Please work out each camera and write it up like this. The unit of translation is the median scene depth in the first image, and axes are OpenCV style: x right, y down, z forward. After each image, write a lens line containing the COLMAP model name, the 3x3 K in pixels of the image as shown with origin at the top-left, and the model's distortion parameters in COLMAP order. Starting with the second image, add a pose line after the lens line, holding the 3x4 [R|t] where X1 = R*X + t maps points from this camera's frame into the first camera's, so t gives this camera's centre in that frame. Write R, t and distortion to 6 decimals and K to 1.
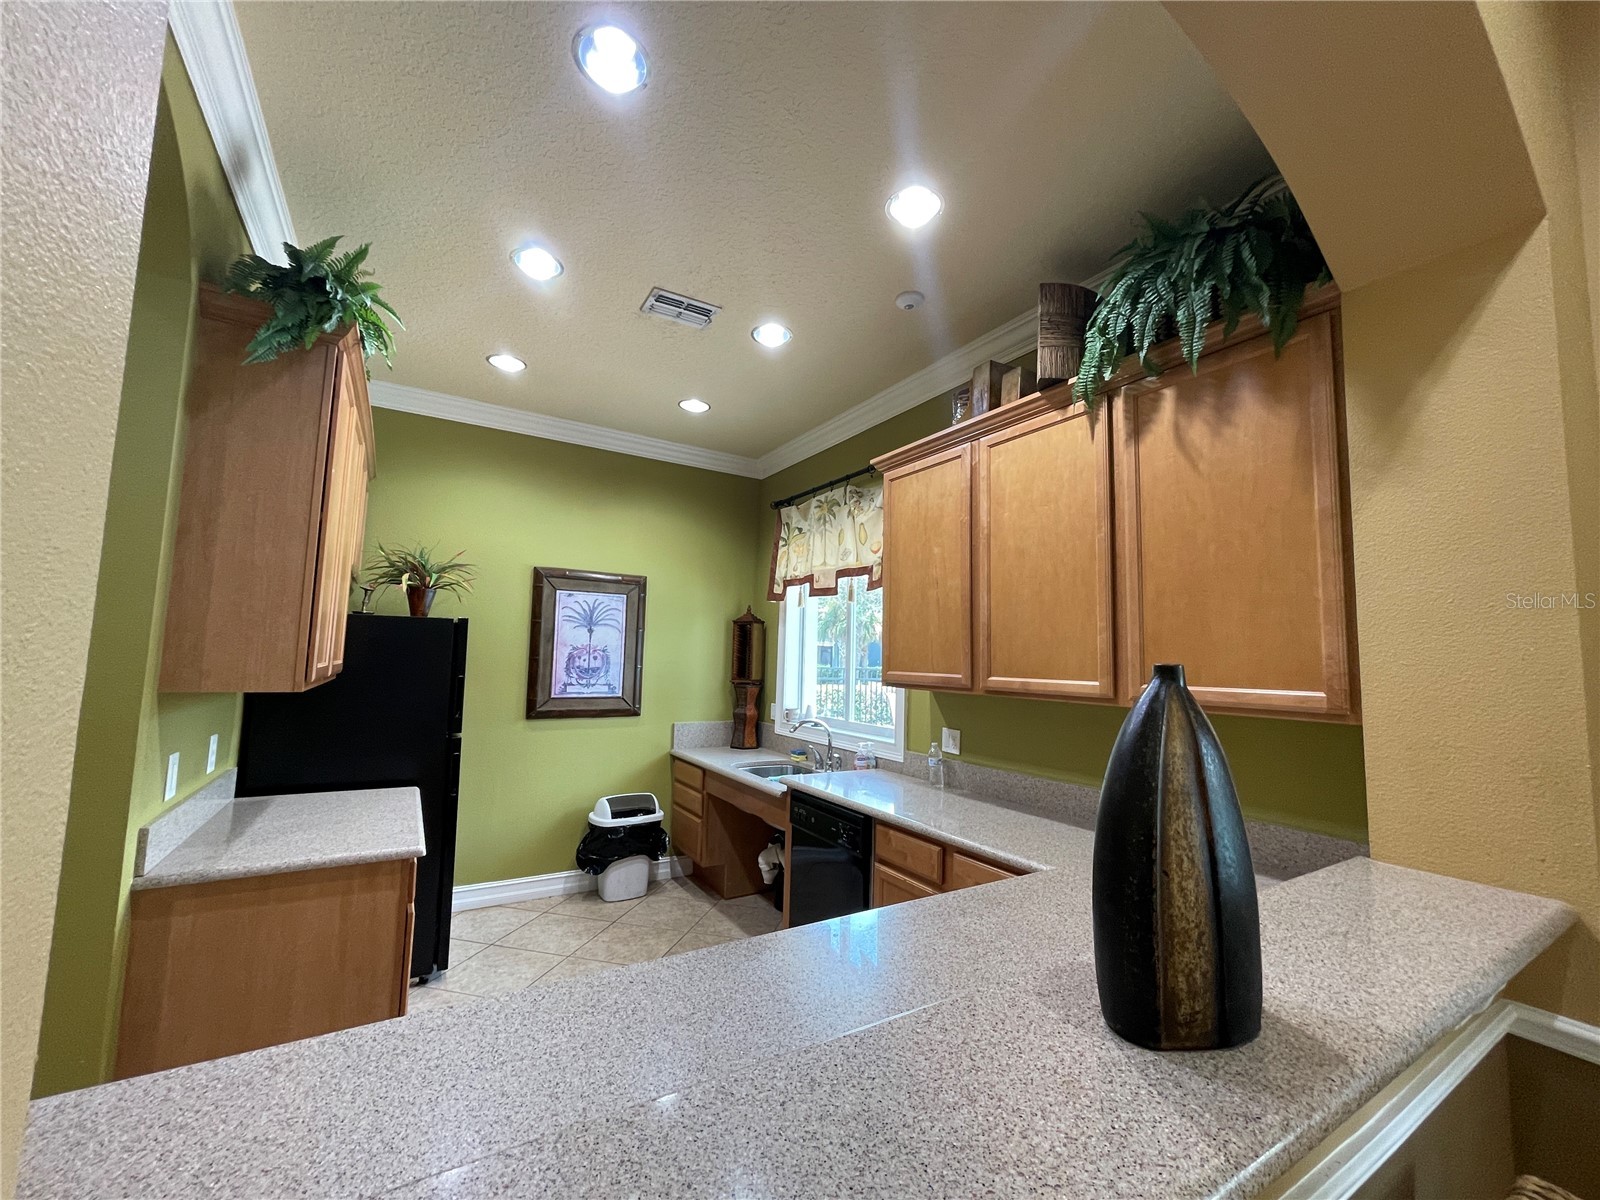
lens RADIAL K [[646.2, 0, 799.8], [0, 646.2, 606.2], [0, 0, 1]] dist [0.002840, 0.000040]
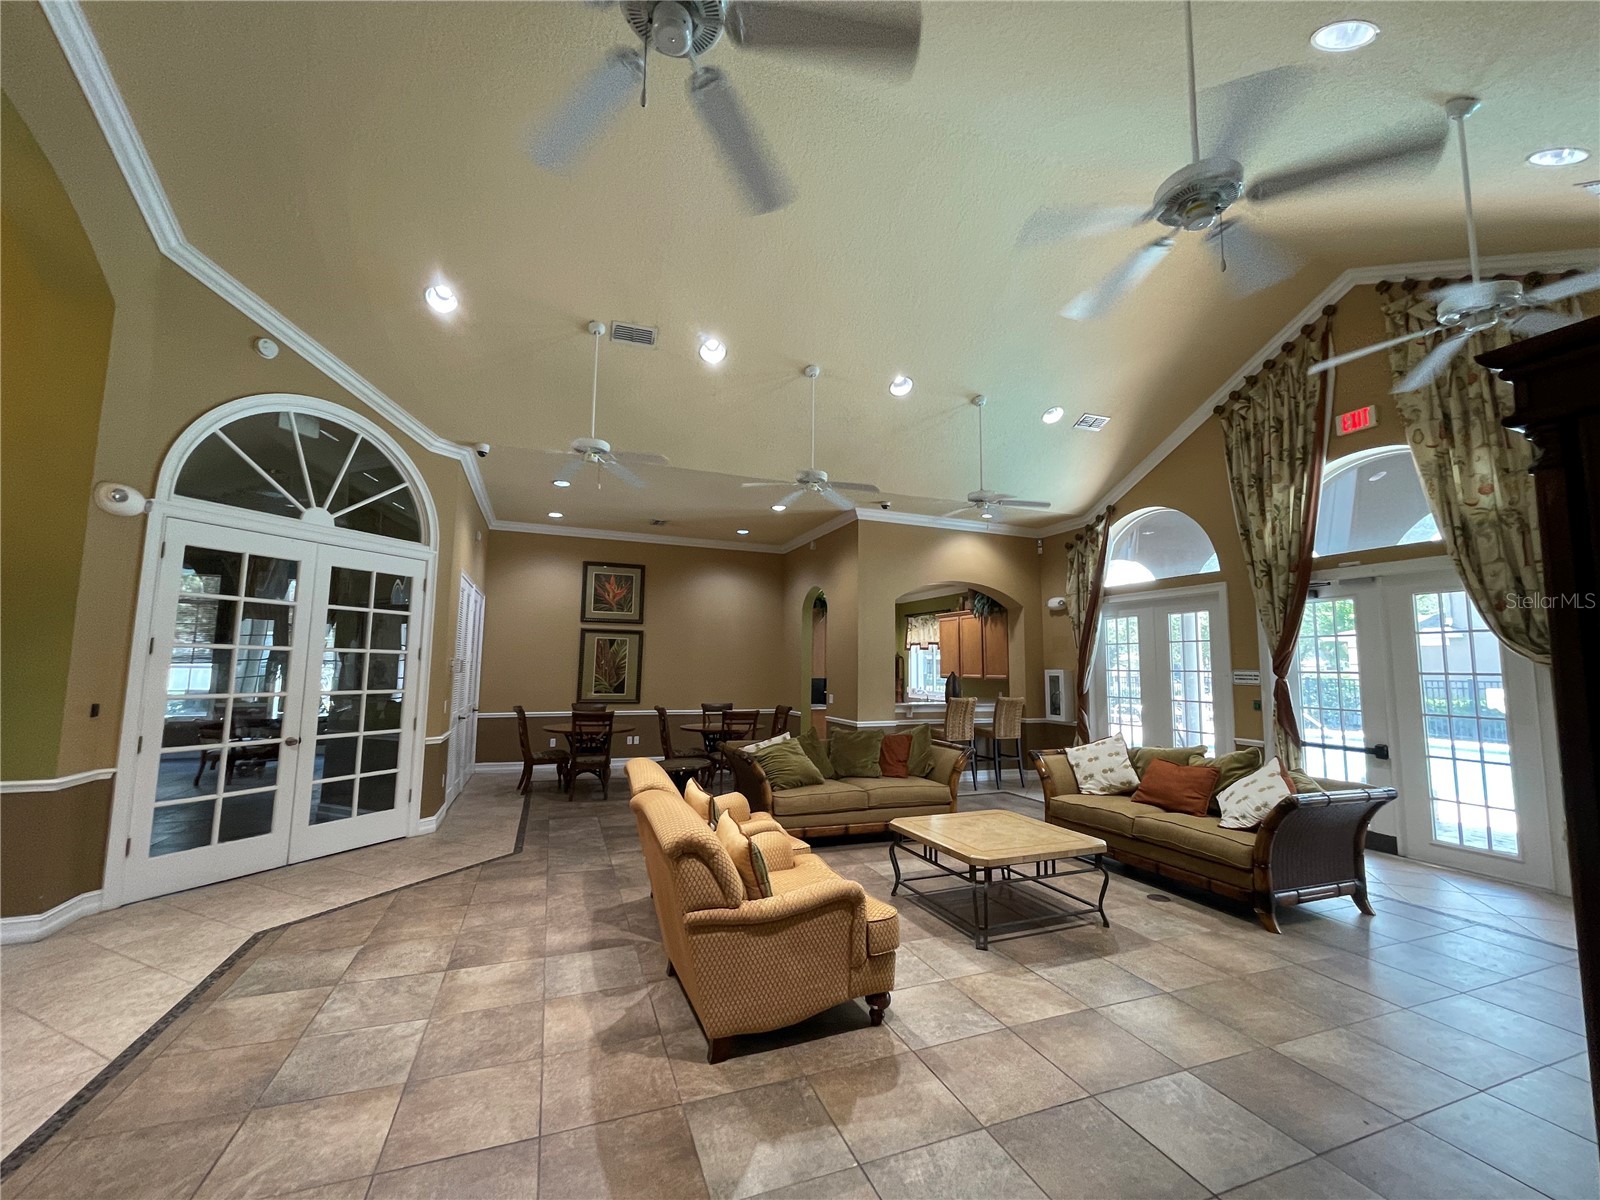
lens RADIAL K [[646.2, 0, 797.5], [0, 646.2, 600.4], [0, 0, 1]] dist [0.002840, 0.000040]
pose [[0.983124, -0.032419, -0.180047, 0.006358], [0.028549, 0.999303, -0.024040, -0.194151], [0.180701, 0.018494, 0.983364, -2.103268]]
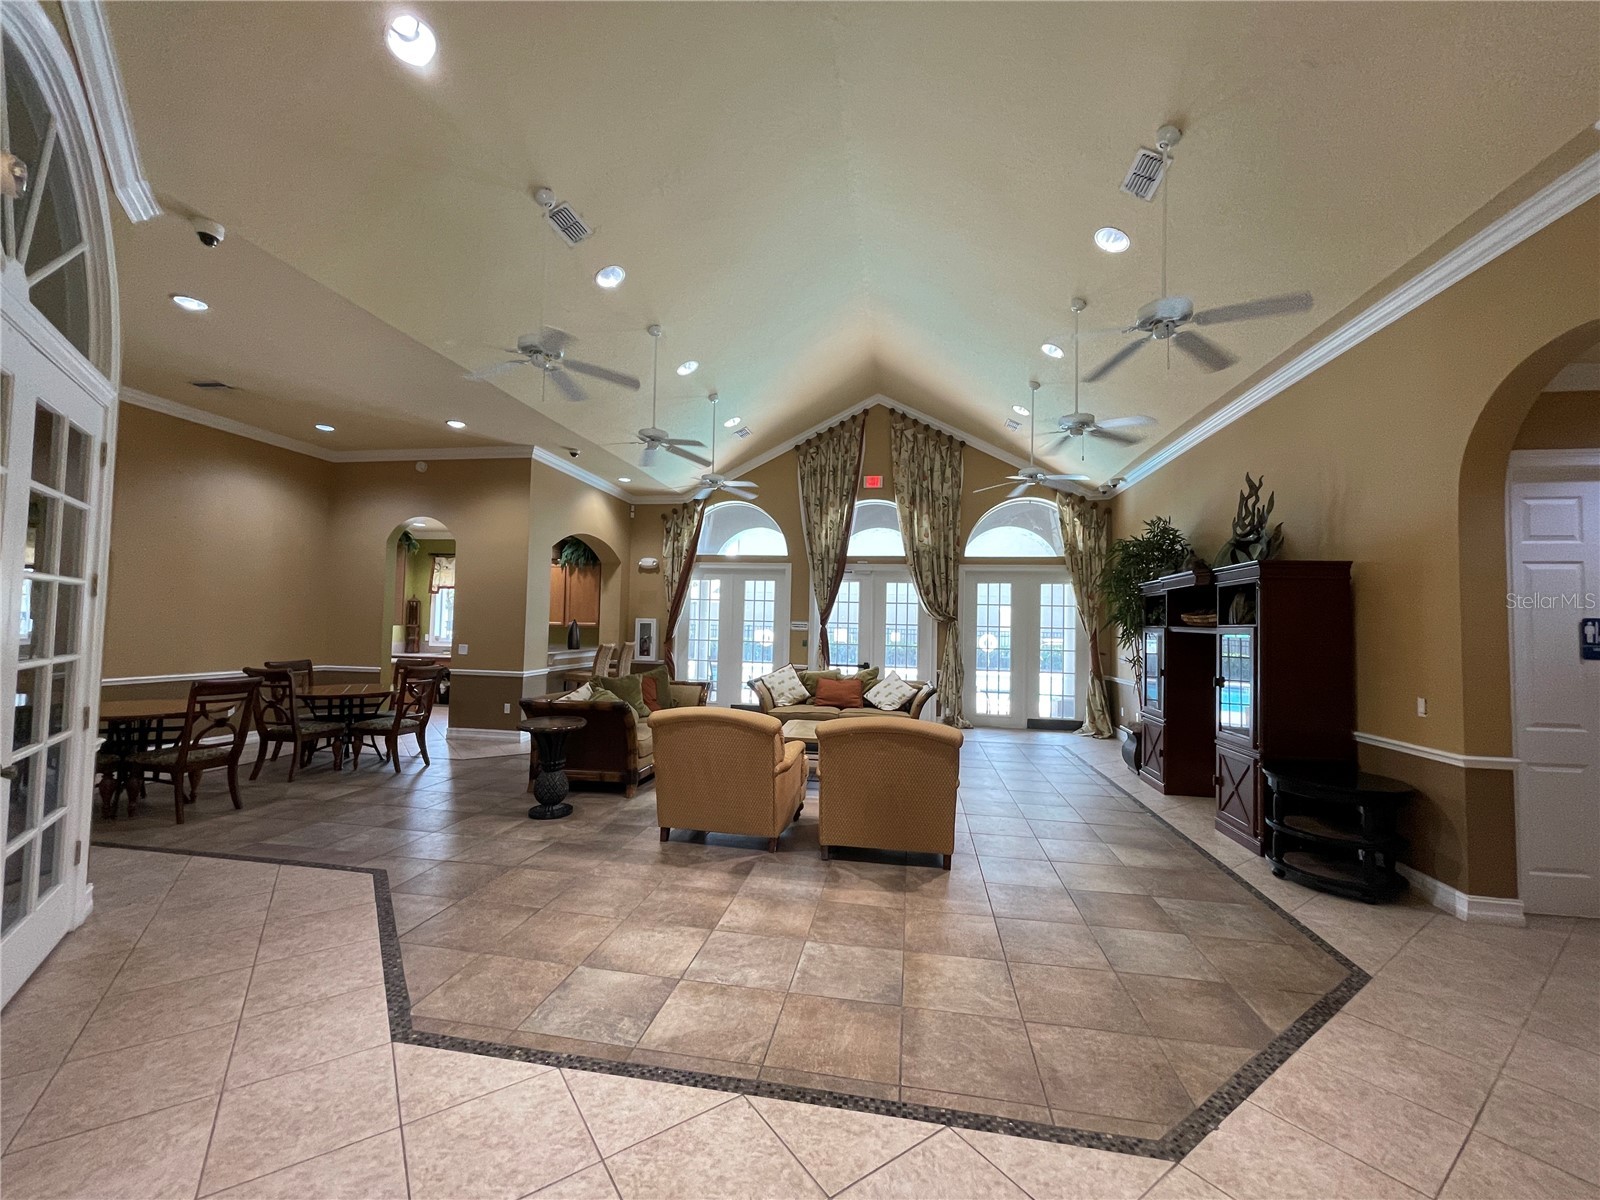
lens RADIAL K [[646.2, 0, 795.1], [0, 646.2, 600.6], [0, 0, 1]] dist [0.002840, 0.000040]
pose [[0.659127, 0.018037, 0.751816, -1.126888], [-0.072286, 0.996603, 0.039464, -0.205665], [-0.748550, -0.080358, 0.658191, -1.945261]]
